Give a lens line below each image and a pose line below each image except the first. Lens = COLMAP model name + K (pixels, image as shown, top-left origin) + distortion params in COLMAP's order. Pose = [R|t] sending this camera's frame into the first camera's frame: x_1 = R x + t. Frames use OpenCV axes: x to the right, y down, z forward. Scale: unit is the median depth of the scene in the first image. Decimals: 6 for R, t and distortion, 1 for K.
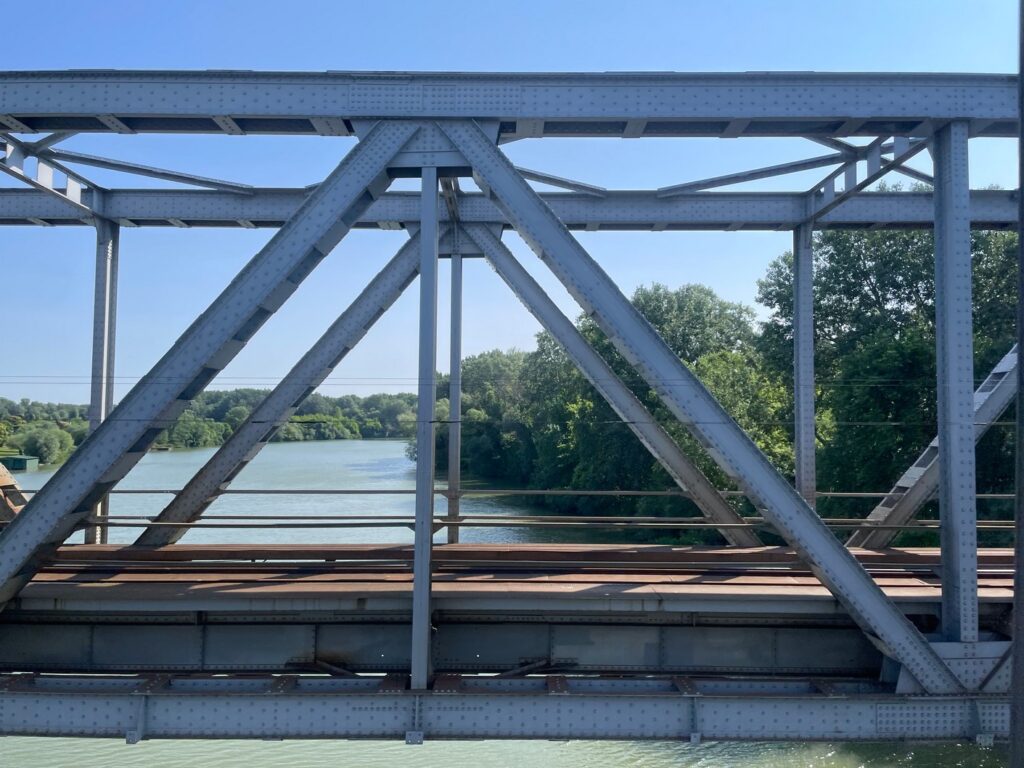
lens RADIAL K [[773.5, 0, 552.2], [0, 773.5, 360.2], [0, 0, 1]] dist [0.085961, -0.089436]
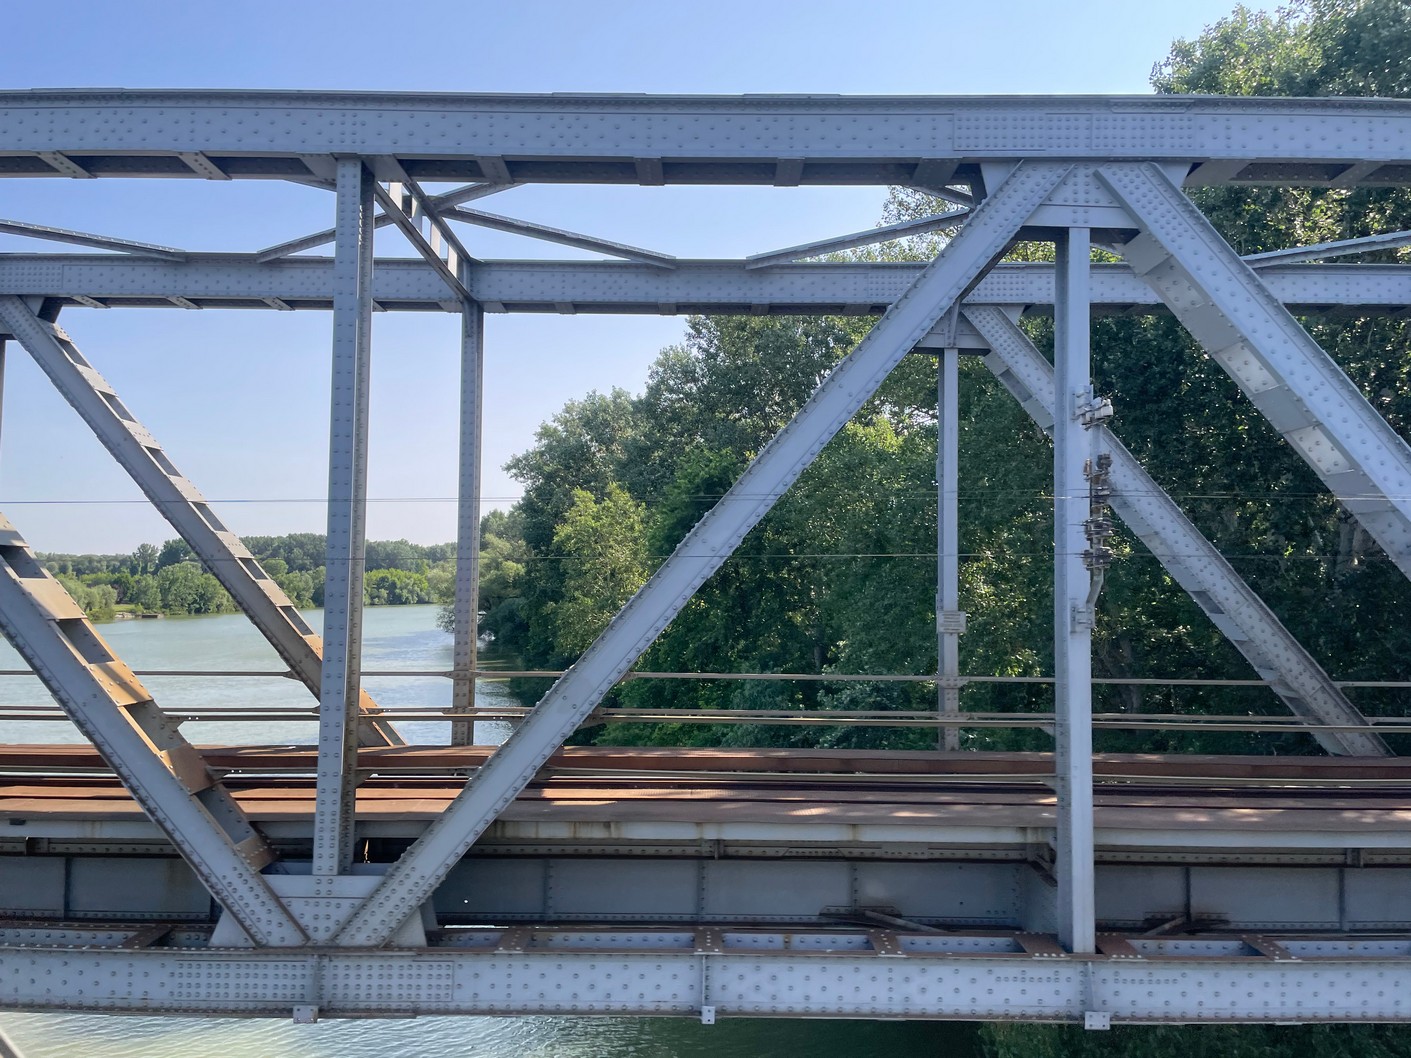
lens RADIAL K [[1065.8, 0, 696.5], [0, 1065.8, 501.7], [0, 0, 1]] dist [0.085961, -0.089436]
pose [[0.999936, 0.003290, 0.010868, -0.461627], [-0.003353, 0.999978, 0.005772, -0.000269], [-0.010849, -0.005808, 0.999924, 0.007761]]
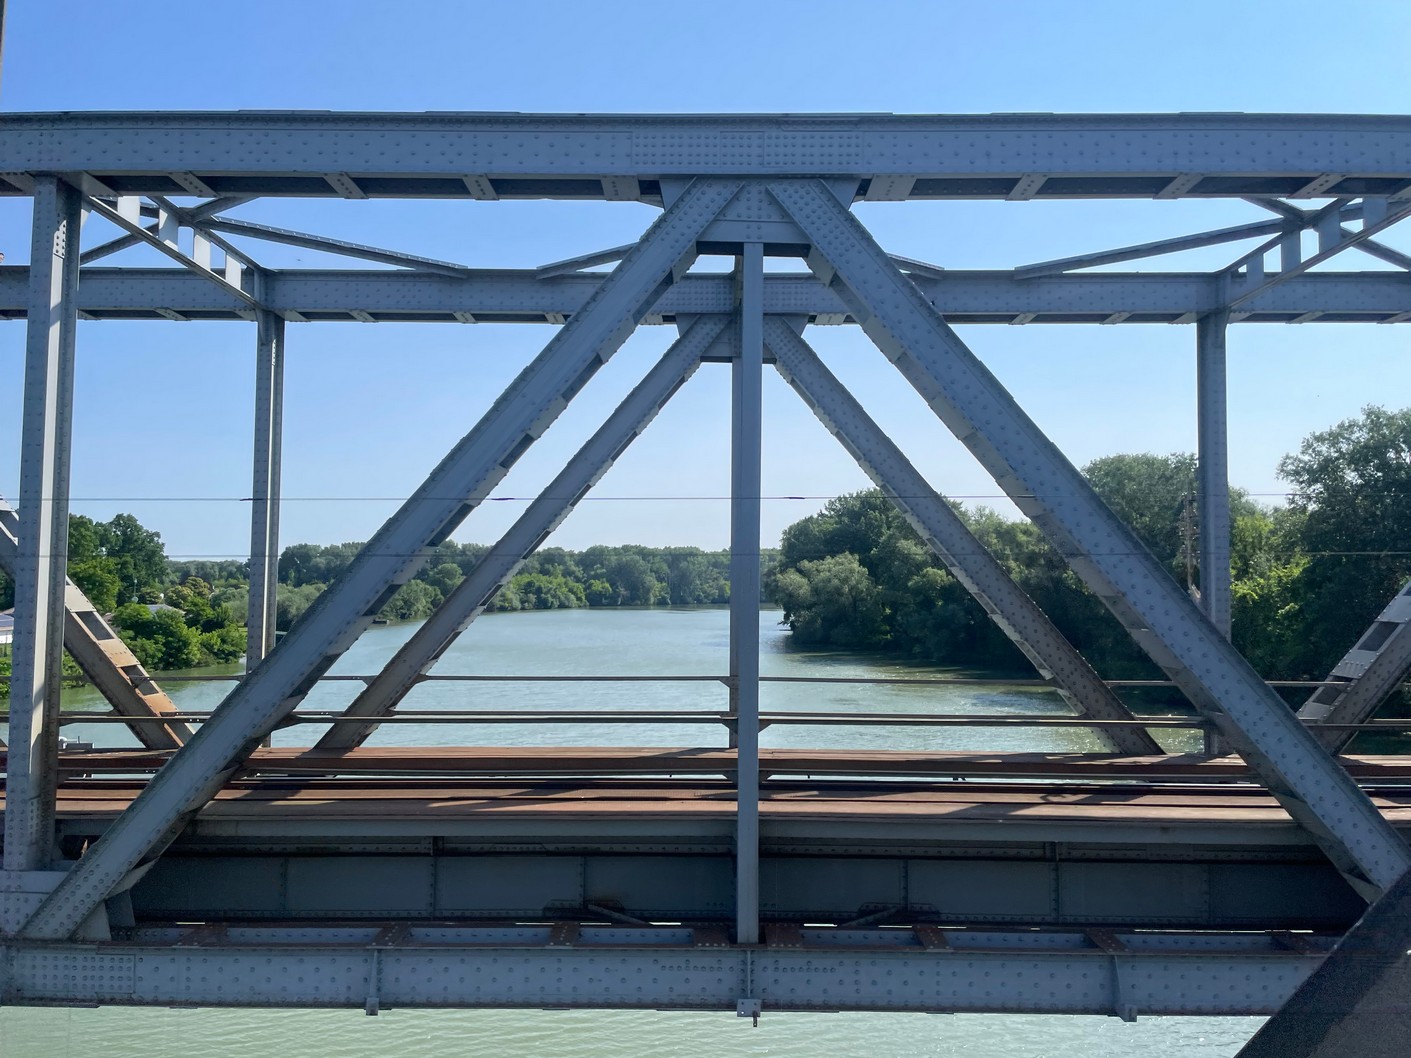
lens RADIAL K [[1065.8, 0, 743.8], [0, 1065.8, 507.4], [0, 0, 1]] dist [0.085961, -0.089436]
pose [[0.999998, -0.000185, -0.002156, -0.147279], [0.000203, 0.999963, 0.008570, -0.003783], [0.002154, -0.008570, 0.999961, -0.020510]]
